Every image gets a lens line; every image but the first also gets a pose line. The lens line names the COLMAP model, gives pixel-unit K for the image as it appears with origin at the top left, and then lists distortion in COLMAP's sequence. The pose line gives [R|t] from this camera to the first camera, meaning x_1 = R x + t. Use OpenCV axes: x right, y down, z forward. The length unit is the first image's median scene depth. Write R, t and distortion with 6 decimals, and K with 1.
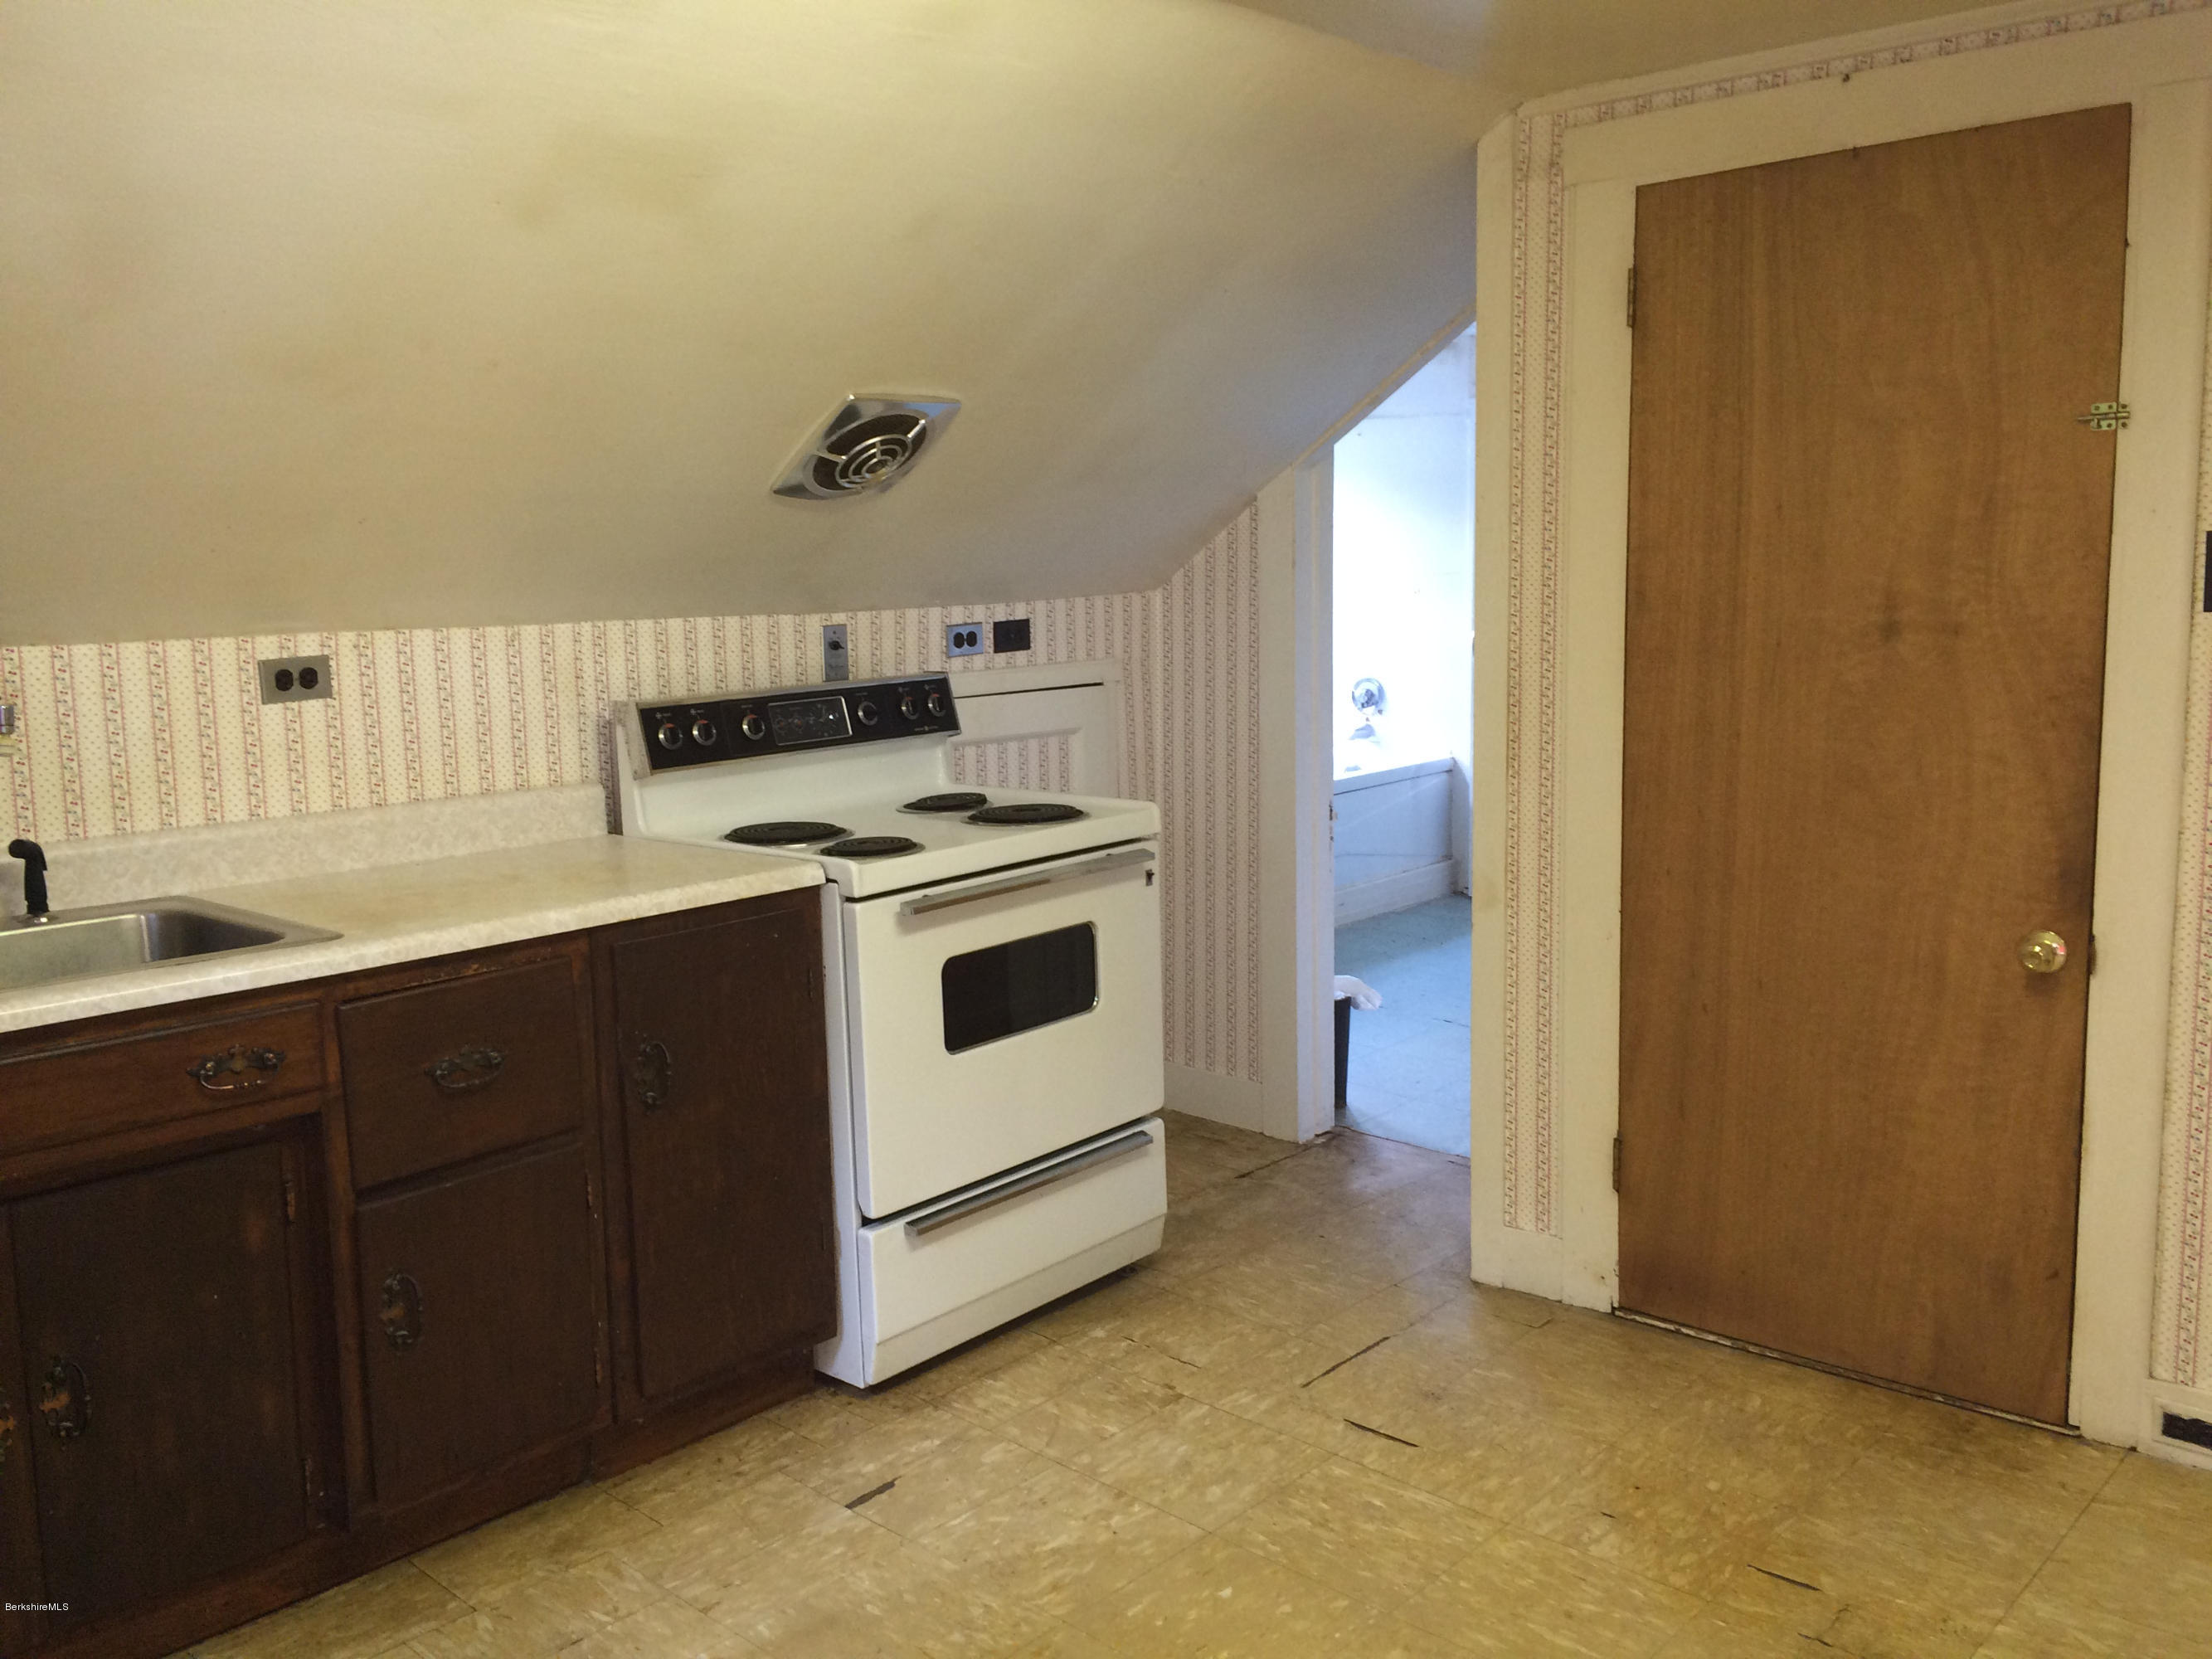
lens RADIAL K [[1845.9, 0, 1106.0], [0, 1845.9, 829.5], [0, 0, 1]] dist [0.118095, -0.151294]
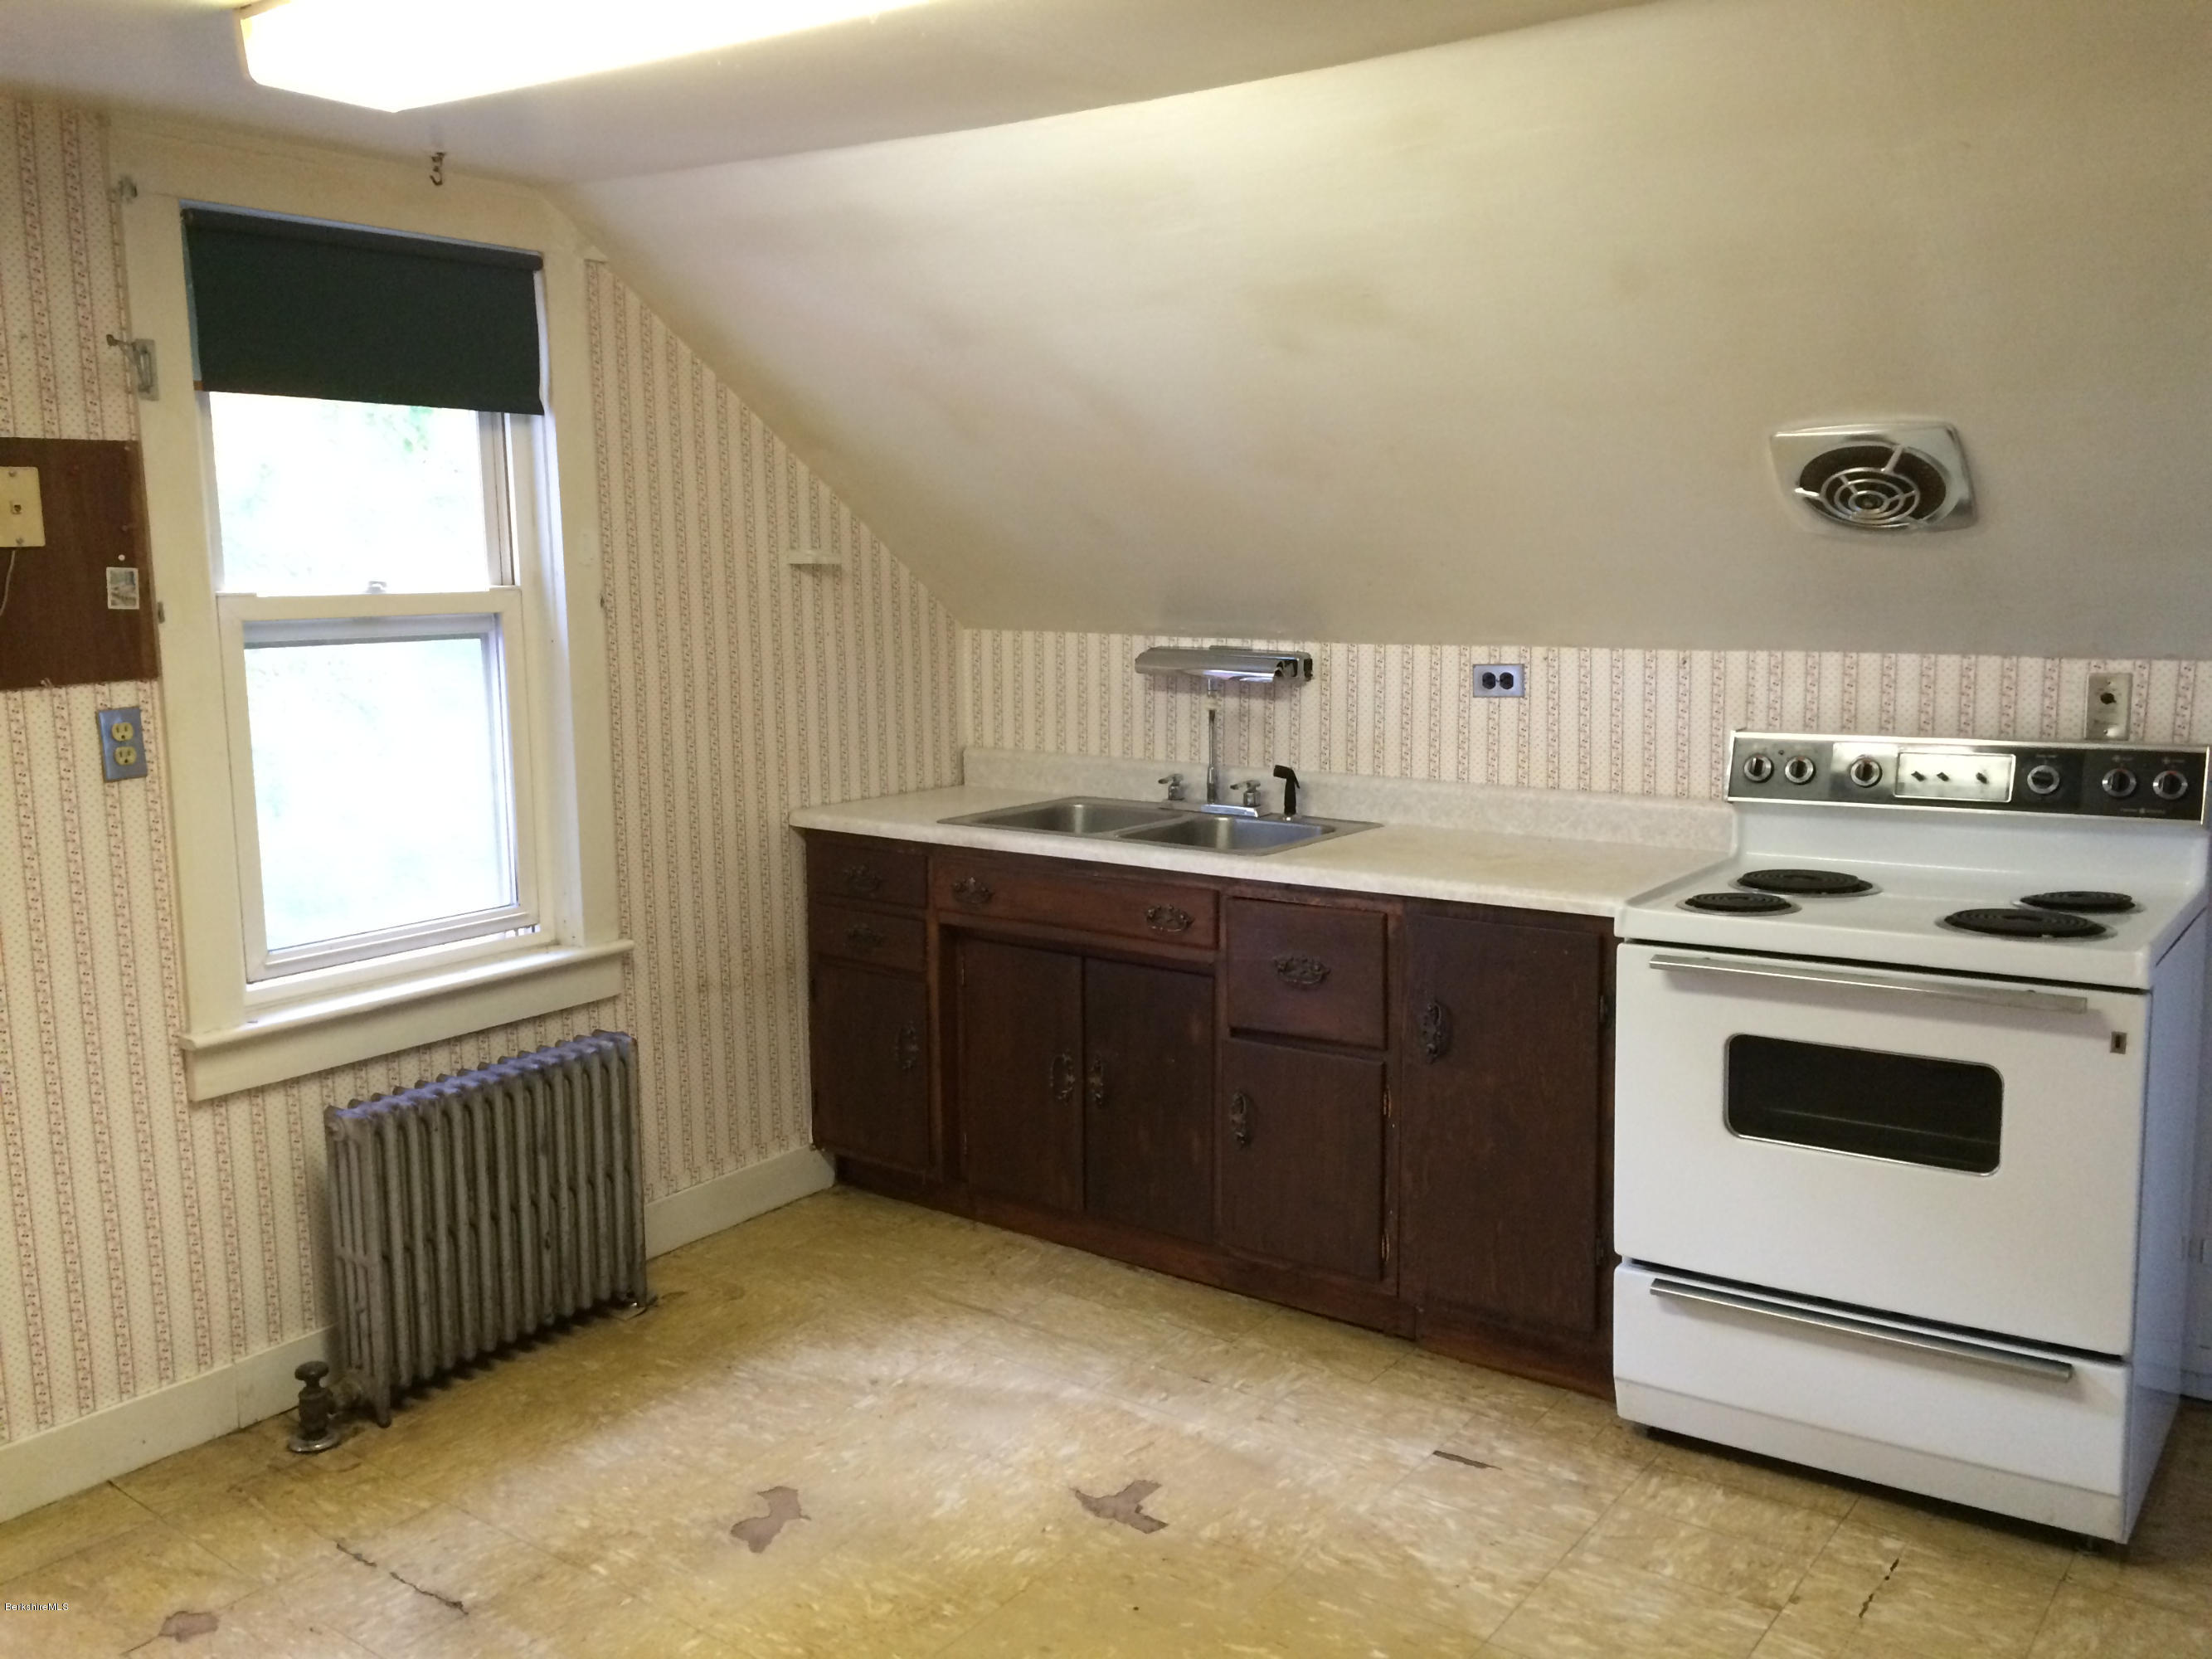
lens RADIAL K [[1845.9, 0, 1106.0], [0, 1845.9, 829.5], [0, 0, 1]] dist [0.118095, -0.151294]
pose [[0.138766, 0.166238, -0.976273, 0.777335], [-0.142164, 0.978944, 0.146485, -0.124814], [0.980068, 0.118463, 0.159478, 0.524314]]
